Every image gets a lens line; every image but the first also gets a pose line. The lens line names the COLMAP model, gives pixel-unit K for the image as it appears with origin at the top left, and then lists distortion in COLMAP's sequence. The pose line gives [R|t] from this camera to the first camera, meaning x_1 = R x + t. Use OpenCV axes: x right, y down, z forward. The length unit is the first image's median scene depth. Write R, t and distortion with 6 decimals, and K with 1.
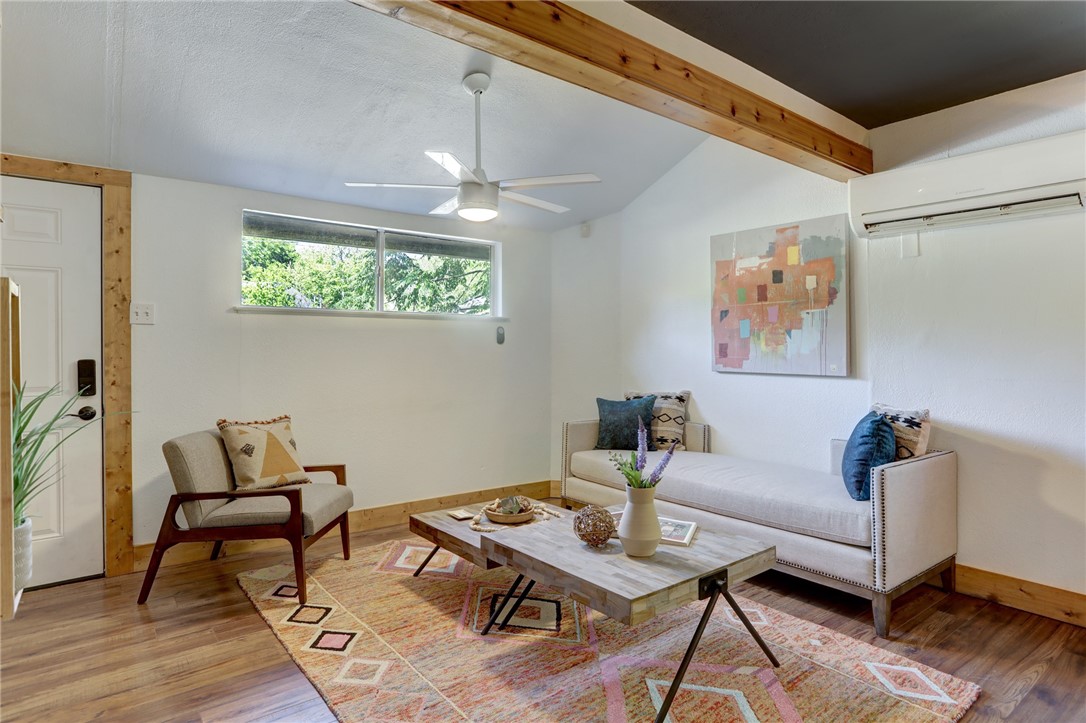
lens RADIAL K [[605.0, 0, 544.8], [0, 605.0, 355.6], [0, 0, 1]] dist [-0.067258, 0.051984]
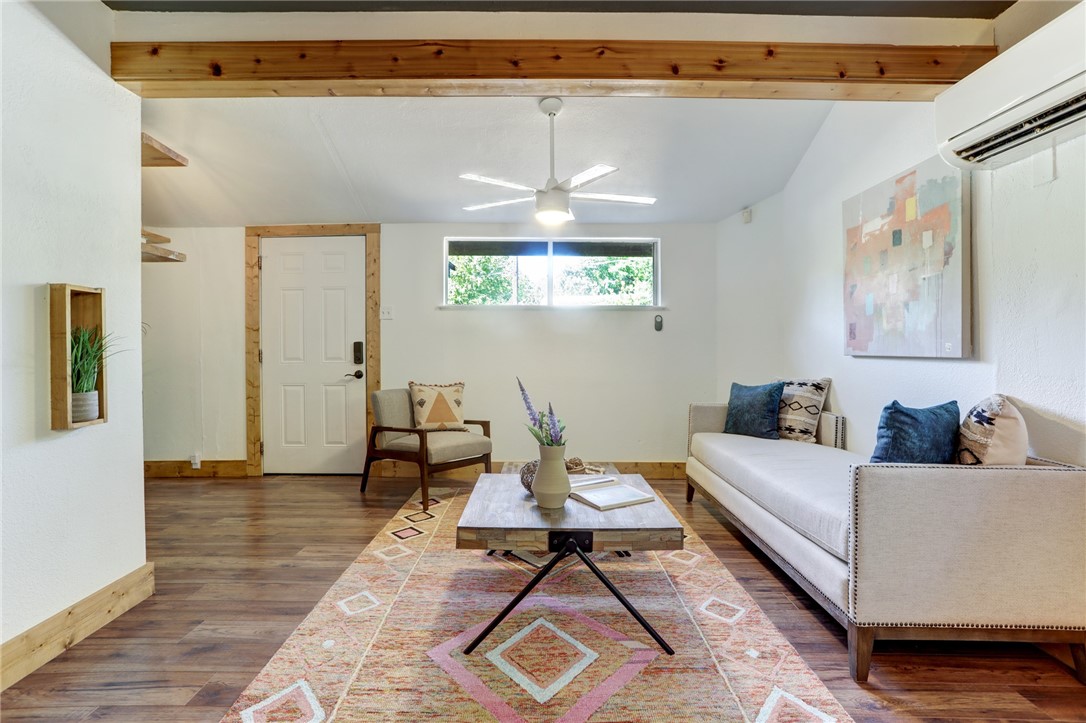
lens RADIAL K [[537.2, 0, 543.0], [0, 537.2, 361.5], [0, 0, 1]] dist [-0.076587, 0.045176]
pose [[0.781220, 0.014655, -0.624084, 0.540540], [-0.009875, 0.999889, 0.011118, 0.039971], [0.624178, -0.002523, 0.781278, 0.165298]]
